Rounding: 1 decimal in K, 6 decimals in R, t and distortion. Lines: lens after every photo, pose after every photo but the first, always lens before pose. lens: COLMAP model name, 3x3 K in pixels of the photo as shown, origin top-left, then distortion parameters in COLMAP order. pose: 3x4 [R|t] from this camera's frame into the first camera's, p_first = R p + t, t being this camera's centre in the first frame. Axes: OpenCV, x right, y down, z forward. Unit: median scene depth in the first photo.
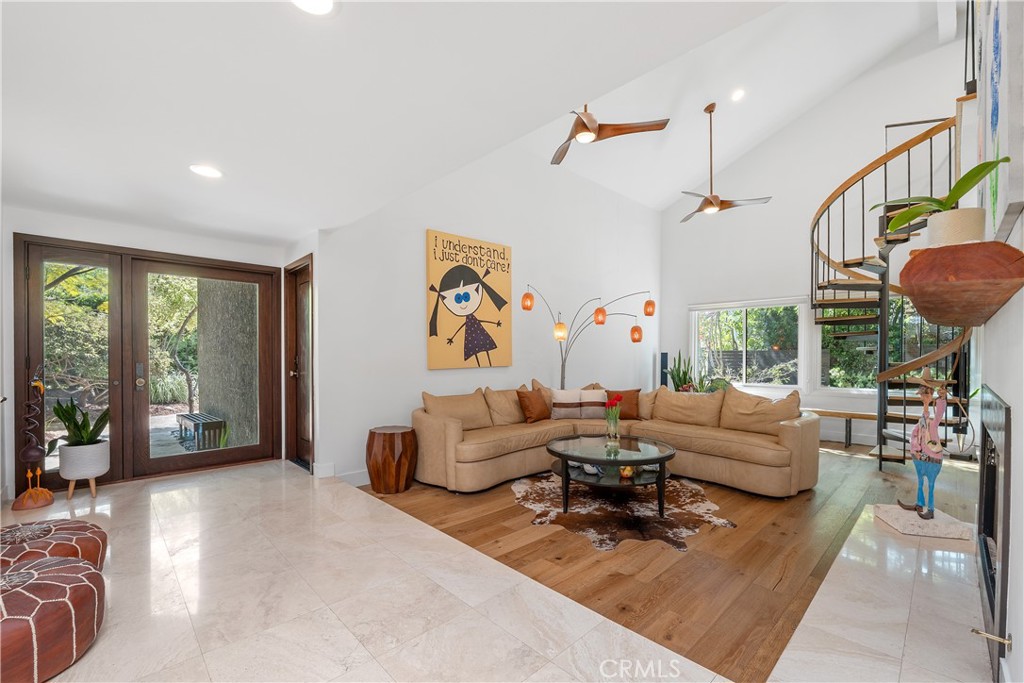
lens RADIAL K [[419.5, 0, 519.6], [0, 419.5, 360.6], [0, 0, 1]] dist [-0.009907, 0.000205]
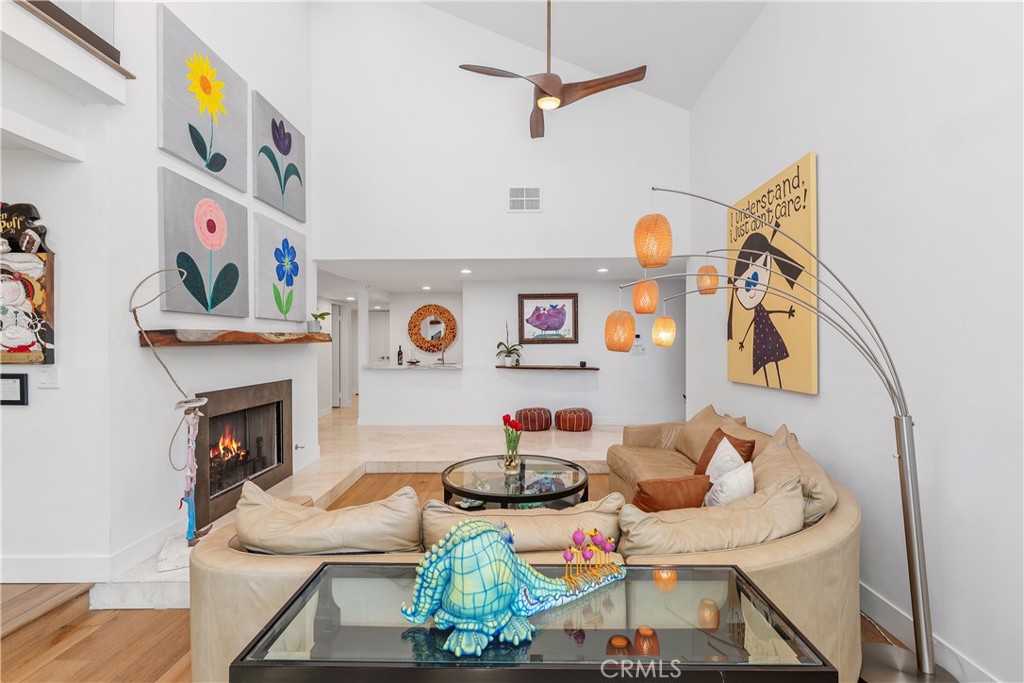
lens RADIAL K [[475.2, 0, 523.2], [0, 475.2, 342.8], [0, 0, 1]] dist [-0.000478, -0.000364]
pose [[-0.691323, 0.004100, -0.722534, 0.694943], [-0.006921, 0.999900, 0.012295, -0.058833], [0.722512, 0.013500, -0.691226, 1.292552]]
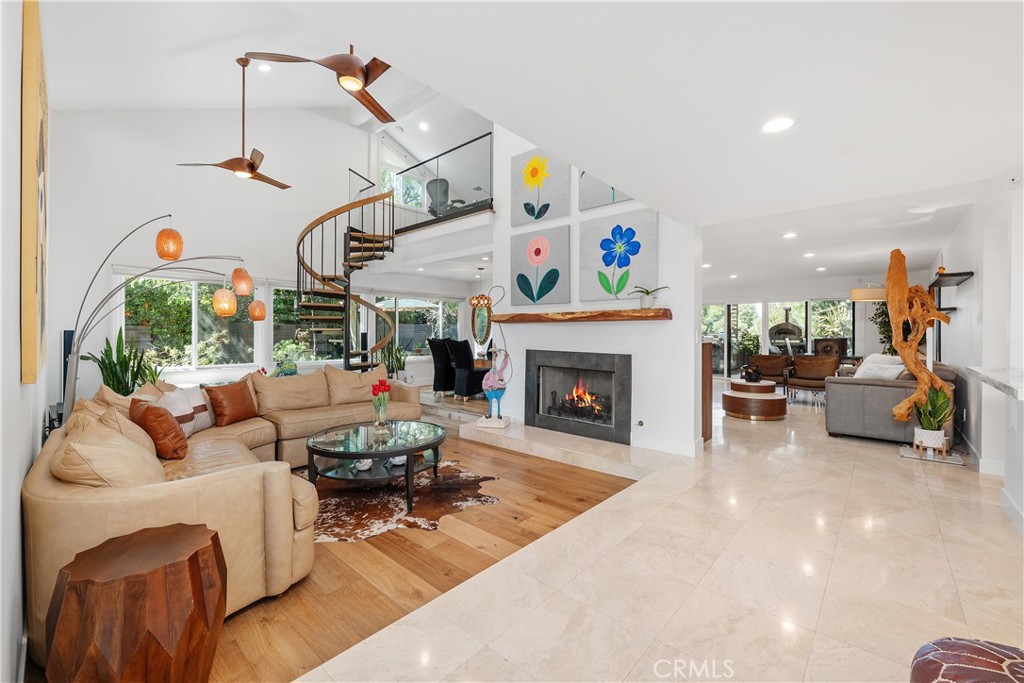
lens RADIAL K [[419.5, 0, 505.2], [0, 419.5, 332.4], [0, 0, 1]] dist [-0.009907, 0.000205]
pose [[-0.045742, -0.001341, 0.998952, -0.567311], [0.006205, 0.999979, 0.001627, -0.020358], [-0.998934, 0.006273, -0.045733, 0.582306]]
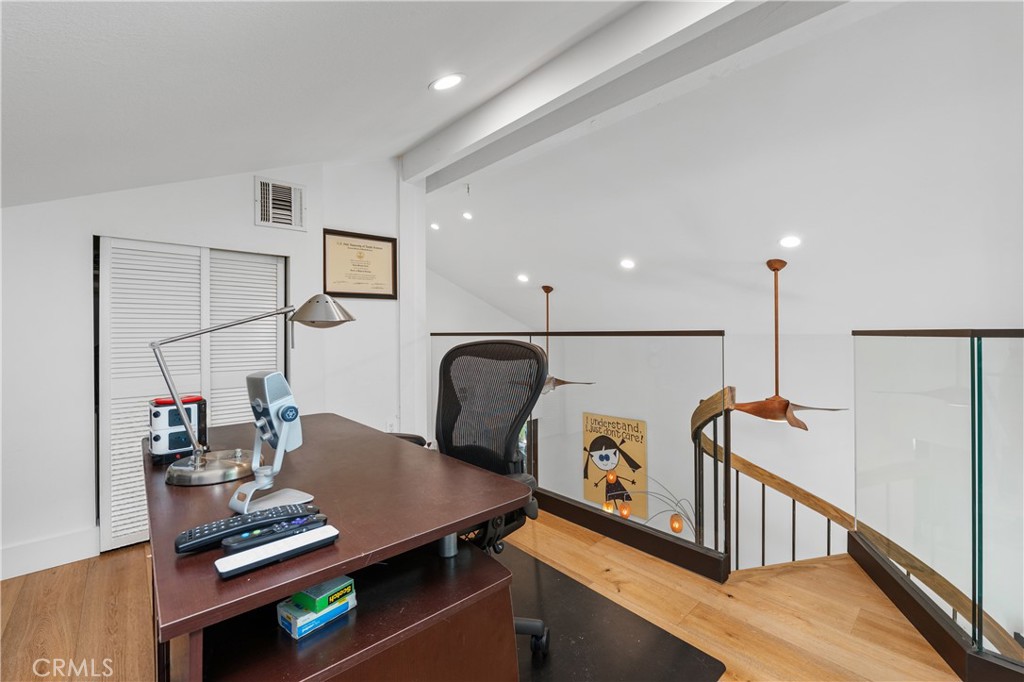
lens RADIAL K [[419.5, 0, 513.8], [0, 419.5, 330.8], [0, 0, 1]] dist [-0.009907, 0.000205]
pose [[-0.019121, -0.001251, -0.999816, 1.357778], [-0.002026, 0.999997, -0.001213, -0.601972], [0.999815, 0.002002, -0.019124, 0.725601]]
